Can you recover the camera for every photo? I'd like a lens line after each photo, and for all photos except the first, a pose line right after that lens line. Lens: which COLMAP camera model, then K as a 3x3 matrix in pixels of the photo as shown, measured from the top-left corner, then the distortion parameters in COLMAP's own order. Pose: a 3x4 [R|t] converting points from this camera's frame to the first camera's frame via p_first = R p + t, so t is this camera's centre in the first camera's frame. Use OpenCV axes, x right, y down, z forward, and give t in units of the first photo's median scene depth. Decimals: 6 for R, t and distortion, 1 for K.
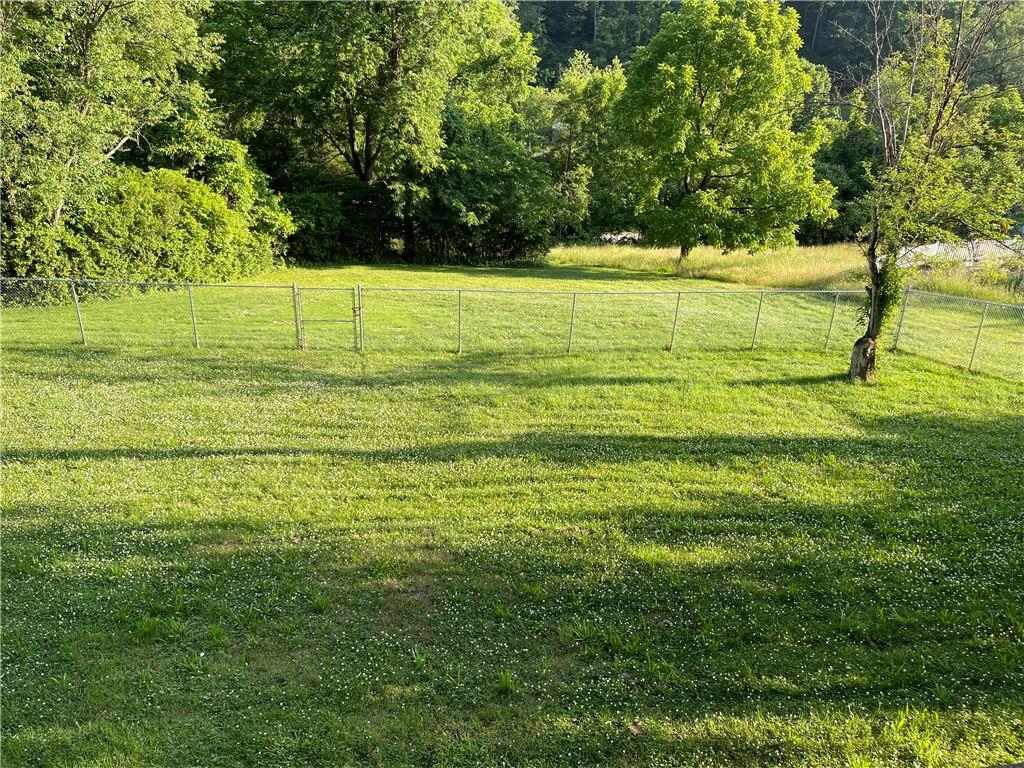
lens RADIAL K [[772.6, 0, 519.5], [0, 772.6, 386.5], [0, 0, 1]] dist [0.076314, -0.102906]
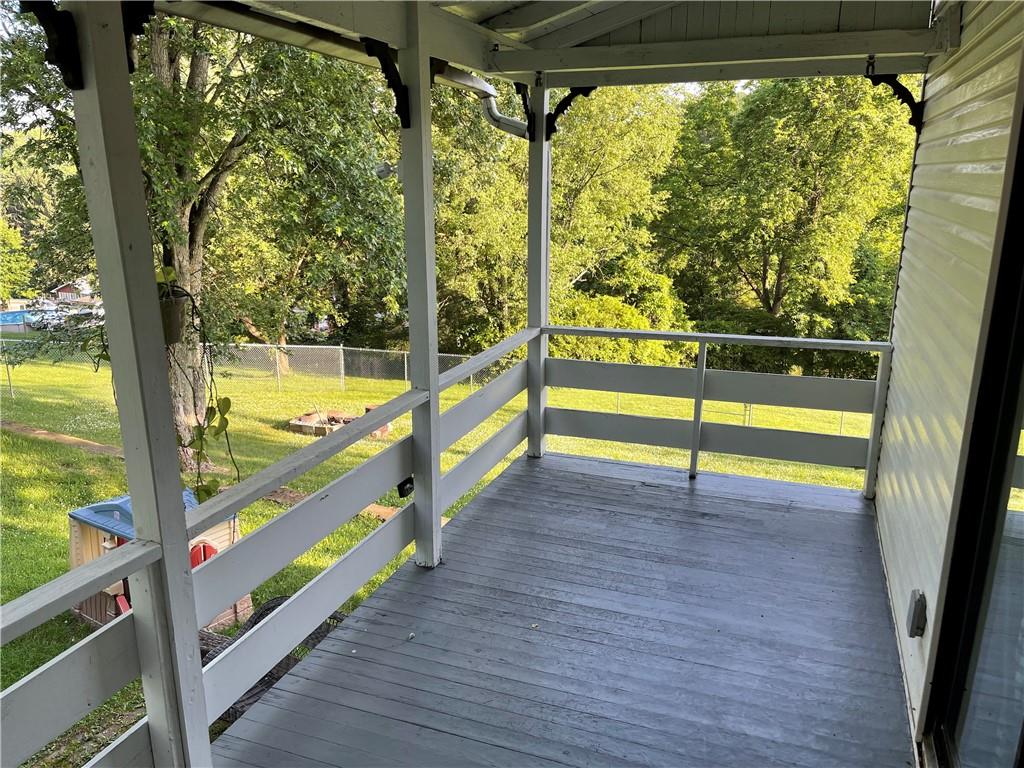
lens RADIAL K [[772.6, 0, 519.5], [0, 772.6, 386.5], [0, 0, 1]] dist [0.076314, -0.102906]
pose [[0.874268, 0.081790, -0.478503, 0.026568], [-0.164114, 0.977465, -0.132776, 0.046183], [0.456860, 0.194611, 0.867989, -0.100980]]
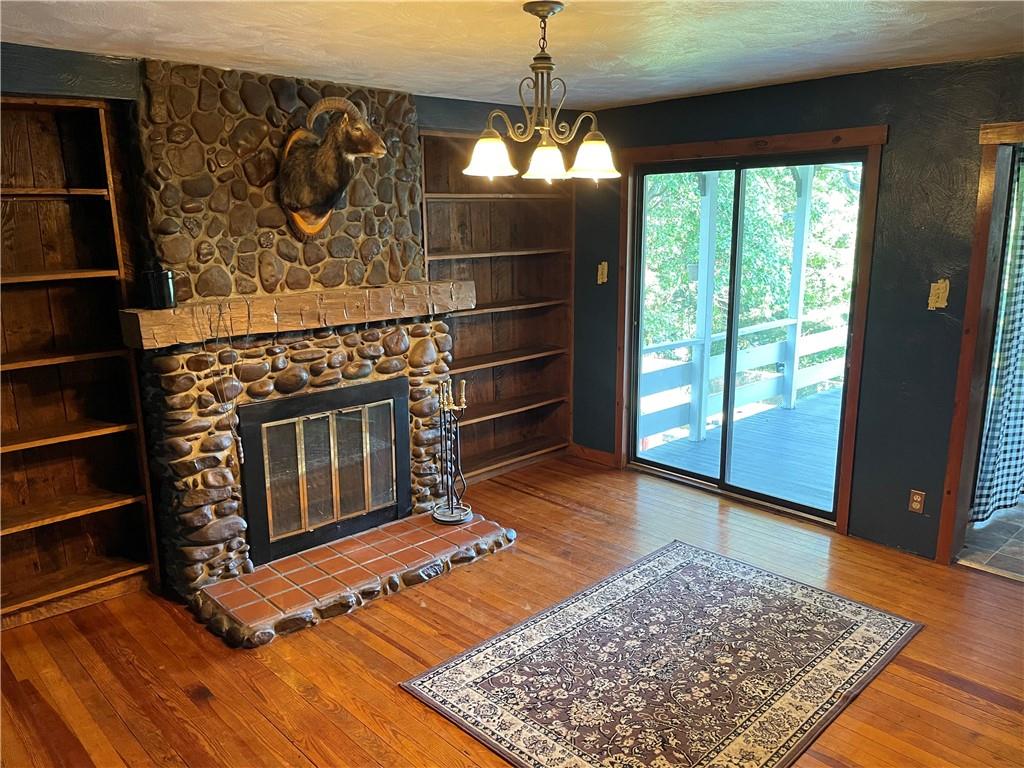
lens RADIAL K [[772.6, 0, 519.5], [0, 772.6, 386.5], [0, 0, 1]] dist [0.076314, -0.102906]
pose [[0.575922, 0.124738, -0.807932, 0.610718], [-0.304639, 0.949855, -0.070507, 0.403700], [0.758623, 0.286734, 0.585043, -0.867507]]
